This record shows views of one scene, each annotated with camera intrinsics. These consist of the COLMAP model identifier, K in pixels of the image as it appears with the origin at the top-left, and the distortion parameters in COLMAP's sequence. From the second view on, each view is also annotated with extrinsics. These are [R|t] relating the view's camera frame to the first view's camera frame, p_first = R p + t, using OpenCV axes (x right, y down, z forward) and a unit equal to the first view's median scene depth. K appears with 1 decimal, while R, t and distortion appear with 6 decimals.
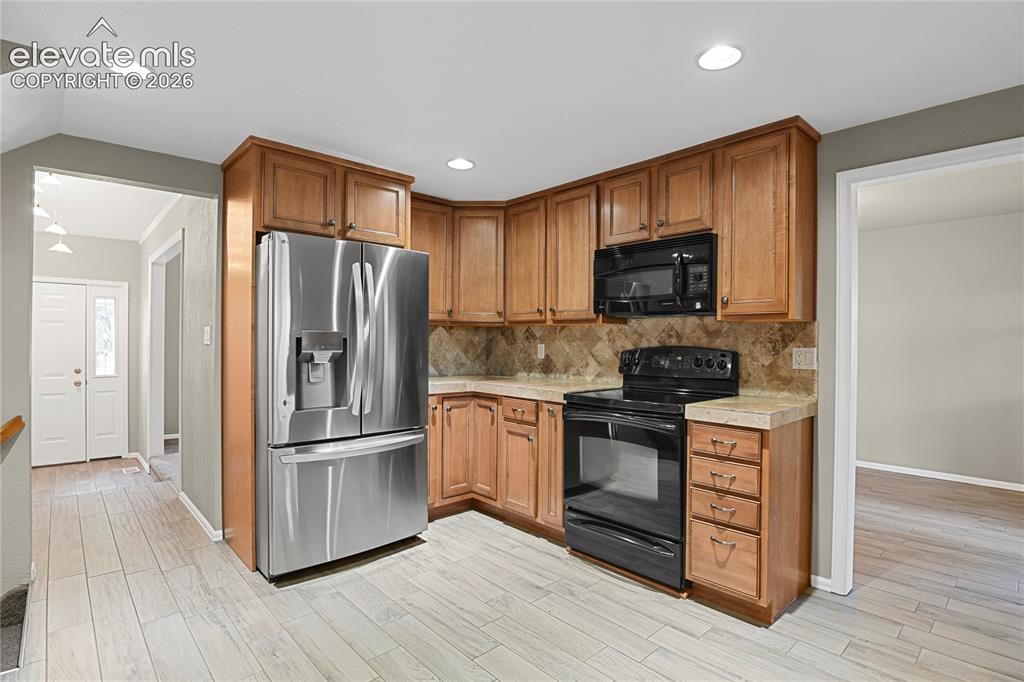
lens RADIAL K [[498.1, 0, 518.3], [0, 498.1, 343.5], [0, 0, 1]] dist [-0.029625, -0.001306]
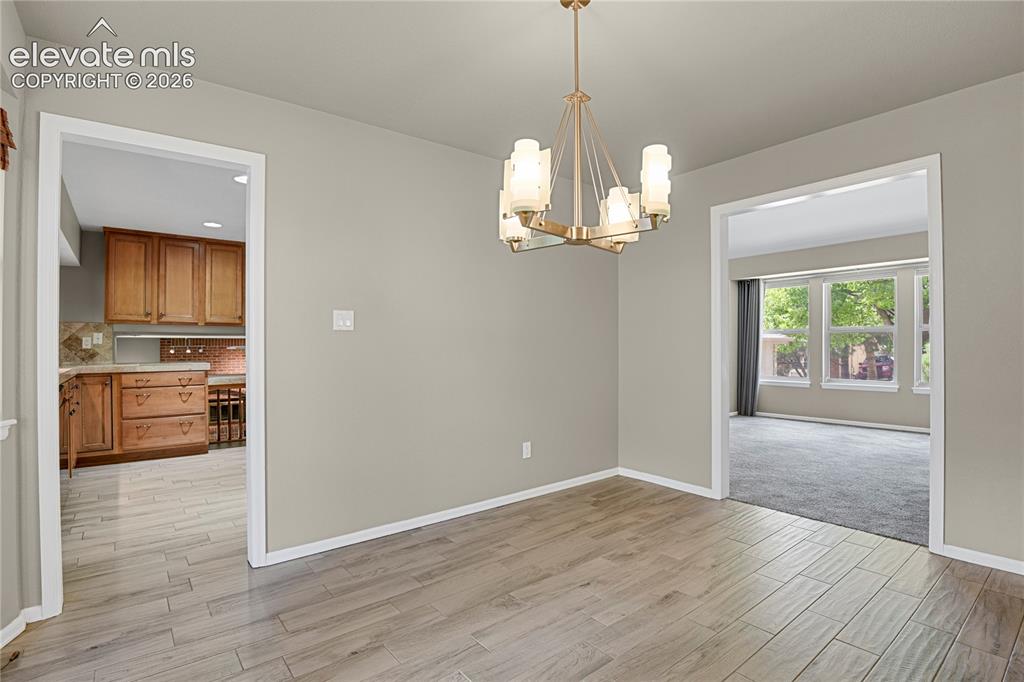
lens RADIAL K [[498.1, 0, 518.3], [0, 498.1, 343.5], [0, 0, 1]] dist [-0.029625, -0.001306]
pose [[-0.073811, -0.012527, -0.997194, 1.546304], [0.005043, 0.999904, -0.012935, 0.058557], [0.997259, -0.005984, -0.073741, 1.517795]]
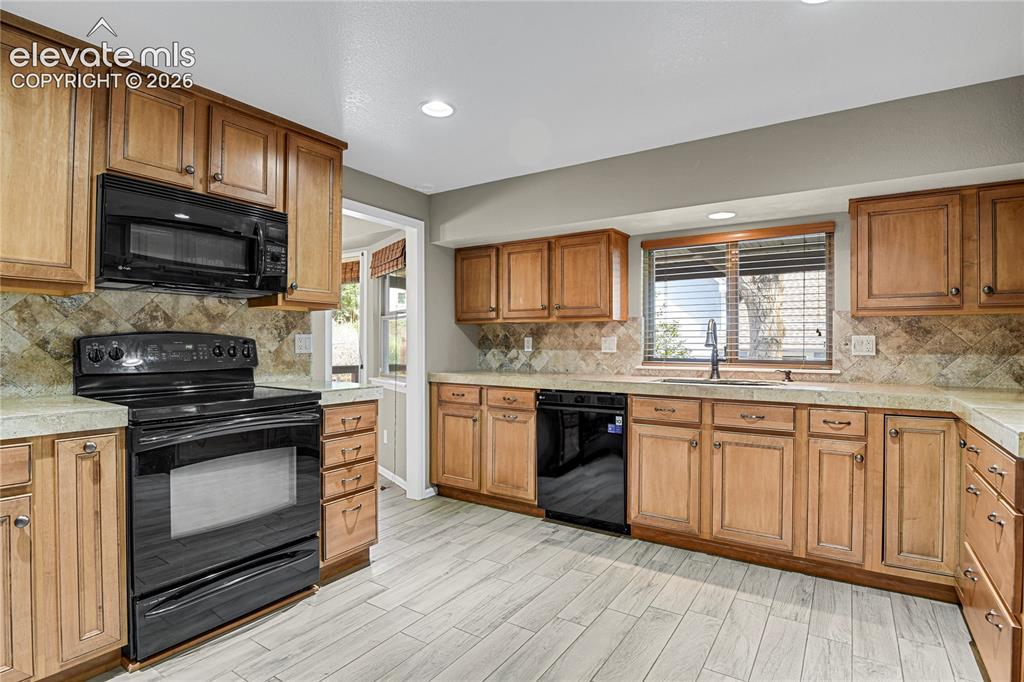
lens RADIAL K [[508.7, 0, 517.8], [0, 508.7, 339.8], [0, 0, 1]] dist [-0.028565, -0.000649]
pose [[-0.233525, -0.003889, 0.972343, -0.651597], [-0.004830, 0.999984, 0.002840, 0.015385], [-0.972339, -0.004034, -0.233540, 0.764144]]
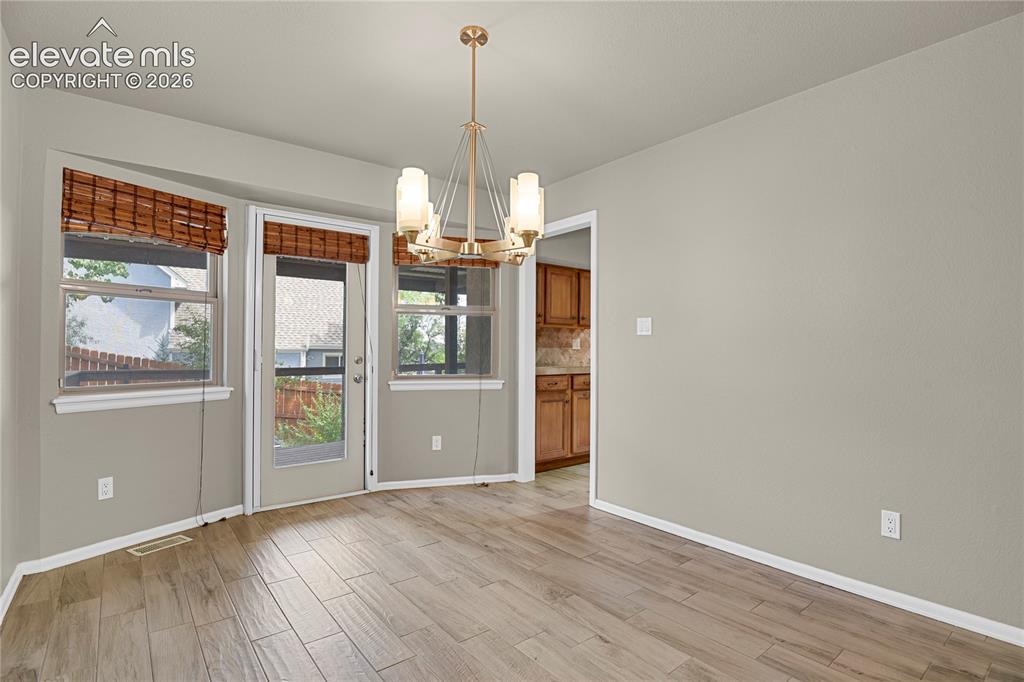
lens RADIAL K [[498.1, 0, 518.3], [0, 498.1, 343.5], [0, 0, 1]] dist [-0.029625, -0.001306]
pose [[-0.996973, -0.016360, 0.076013, 0.741684], [-0.017007, 0.999824, -0.007865, 0.049733], [-0.075871, -0.009134, -0.997076, 2.295531]]
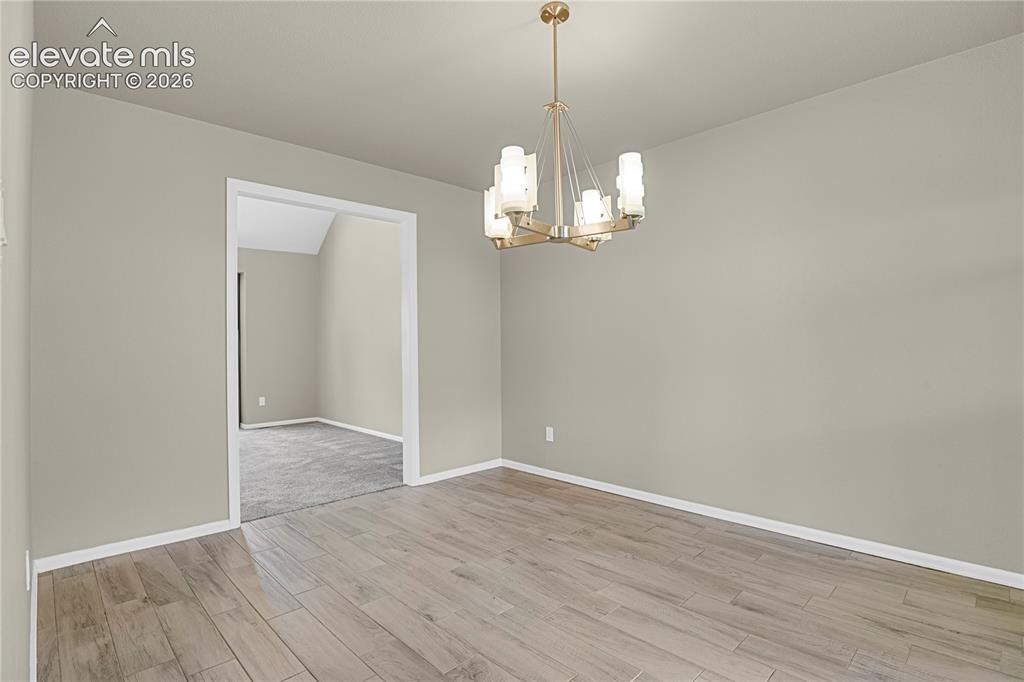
lens RADIAL K [[498.1, 0, 518.3], [0, 498.1, 343.5], [0, 0, 1]] dist [-0.029625, -0.001306]
pose [[0.999428, -0.023952, 0.023871, 0.791326], [0.024021, 0.999708, -0.002575, 0.064936], [-0.023802, 0.003147, 0.999712, 0.822297]]
